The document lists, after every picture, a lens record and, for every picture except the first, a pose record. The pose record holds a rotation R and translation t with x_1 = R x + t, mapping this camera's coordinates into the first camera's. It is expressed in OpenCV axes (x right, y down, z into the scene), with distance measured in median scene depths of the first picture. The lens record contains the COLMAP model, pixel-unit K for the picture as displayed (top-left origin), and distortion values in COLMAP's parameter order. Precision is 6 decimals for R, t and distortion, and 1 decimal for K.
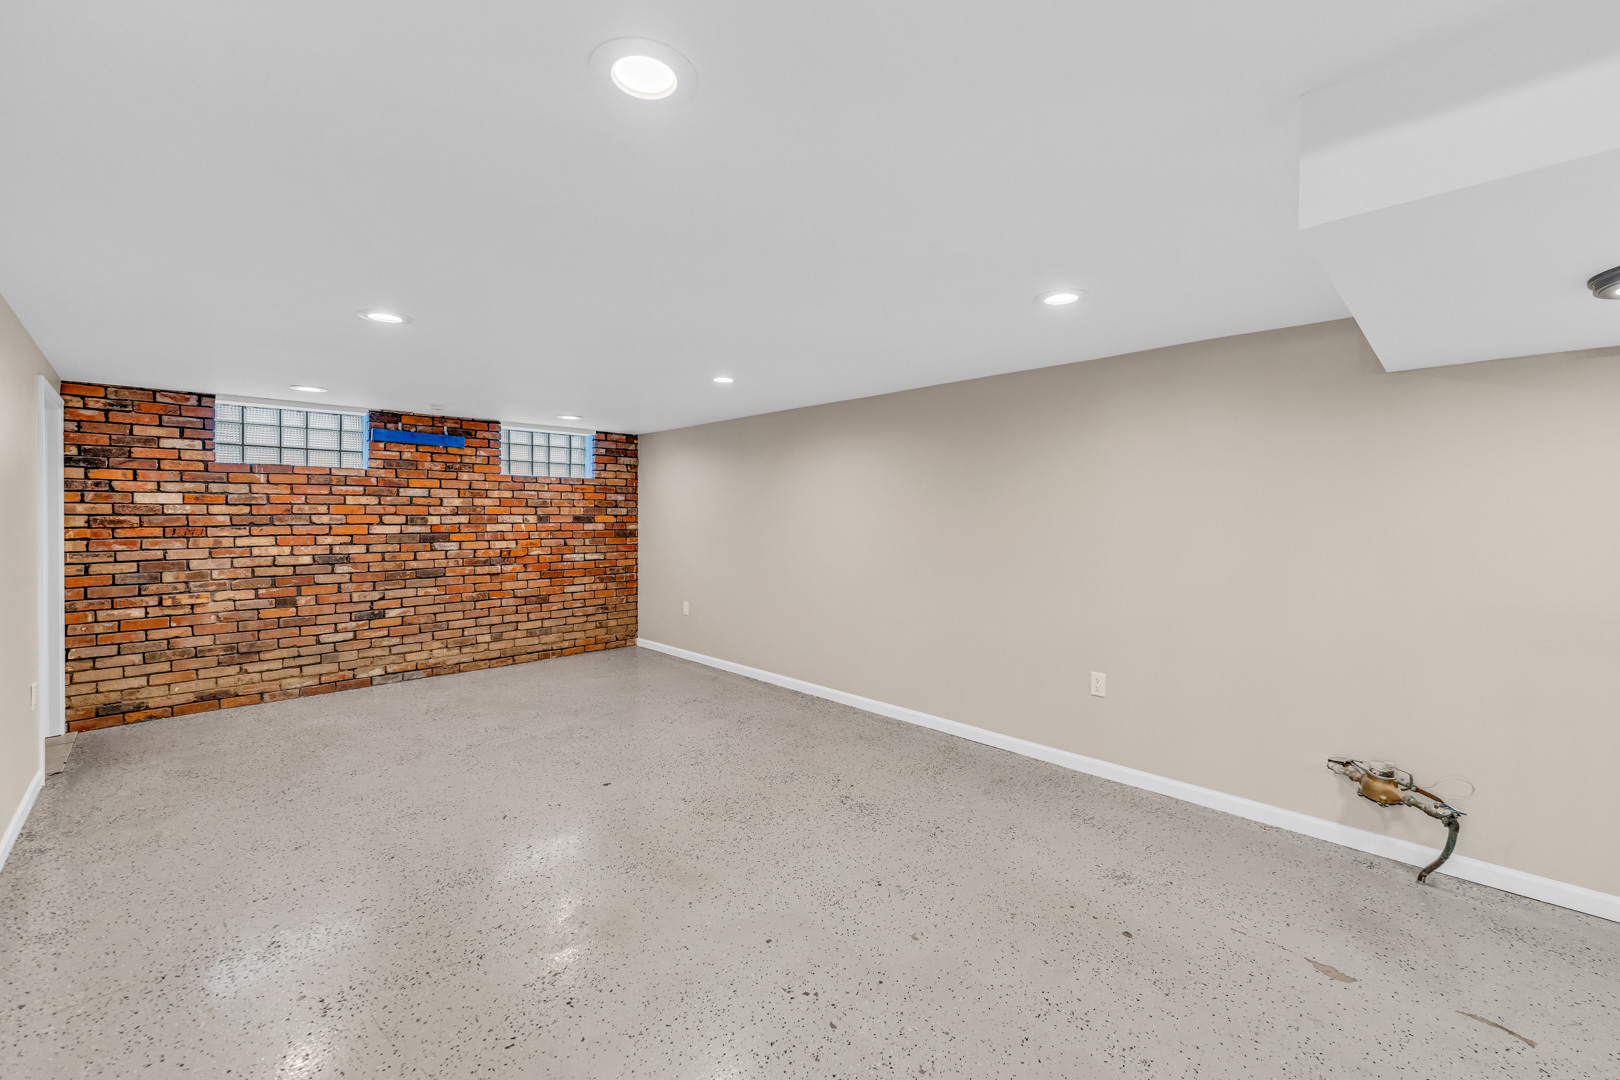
lens RADIAL K [[660.0, 0, 810.1], [0, 660.0, 529.8], [0, 0, 1]] dist [-0.000161, -0.000010]
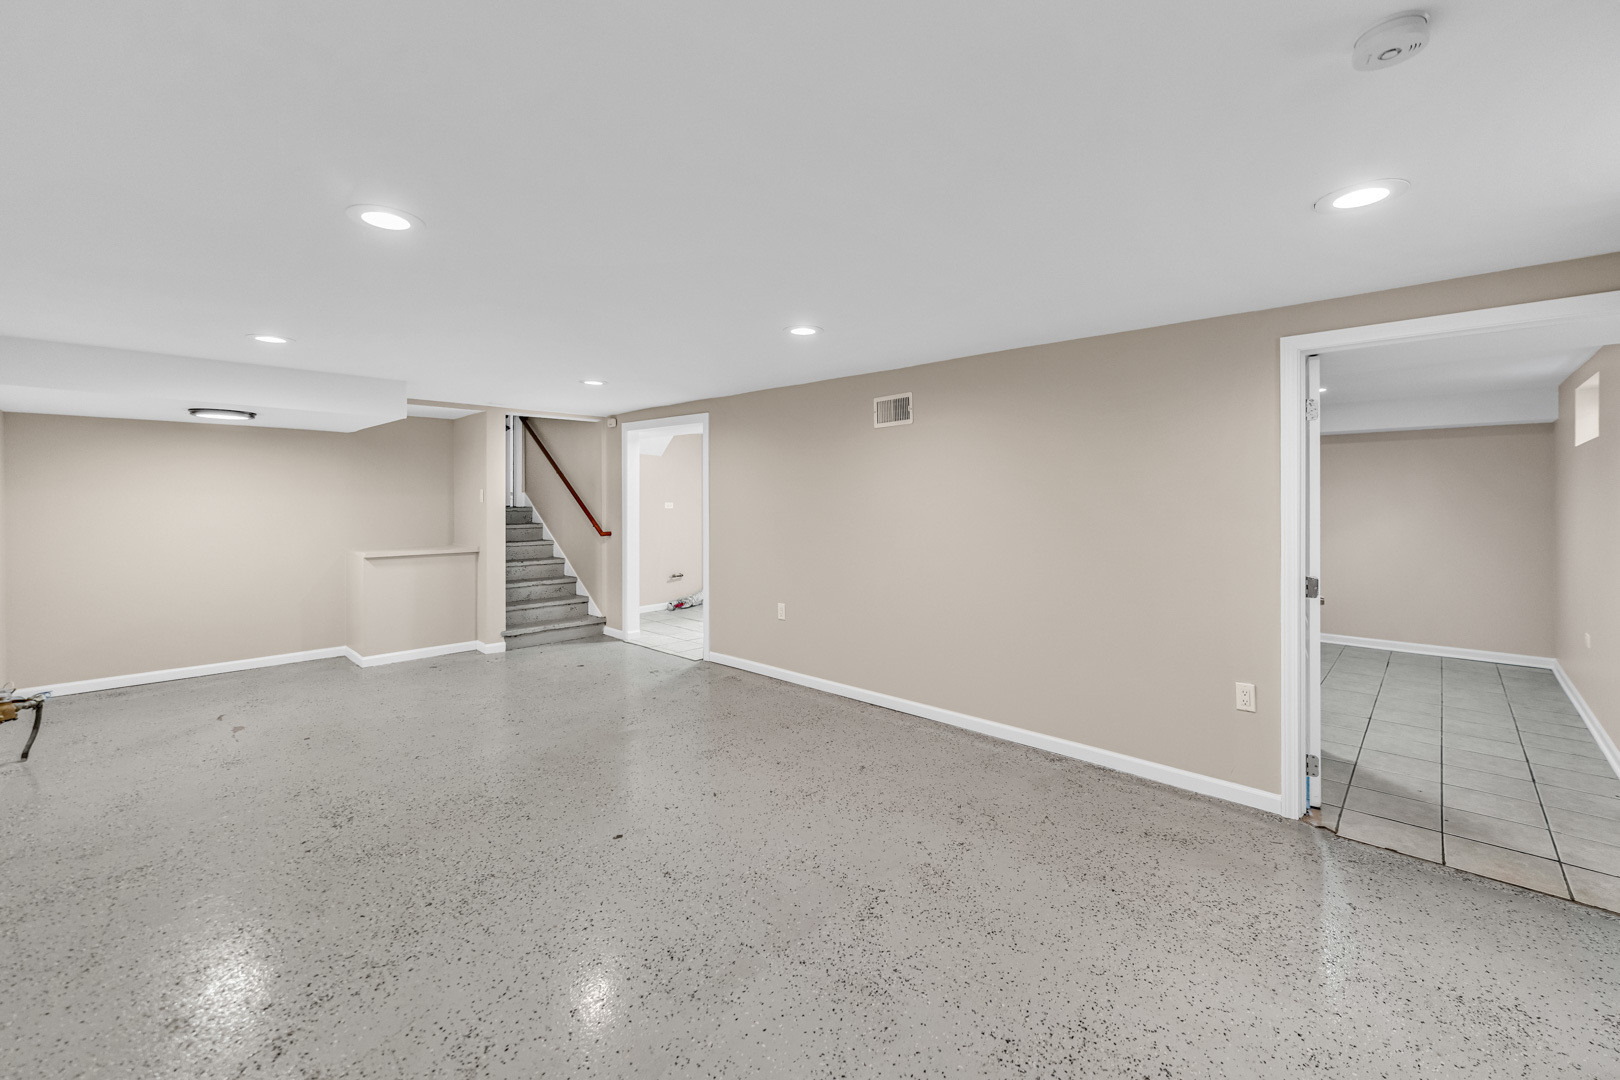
lens RADIAL K [[660.0, 0, 808.8], [0, 660.0, 494.2], [0, 0, 1]] dist [-0.000161, -0.000010]
pose [[-0.999607, -0.001613, -0.027983, -0.549140], [-0.002055, 0.999874, 0.015770, -0.043823], [0.027954, 0.015821, -0.999484, 1.914303]]
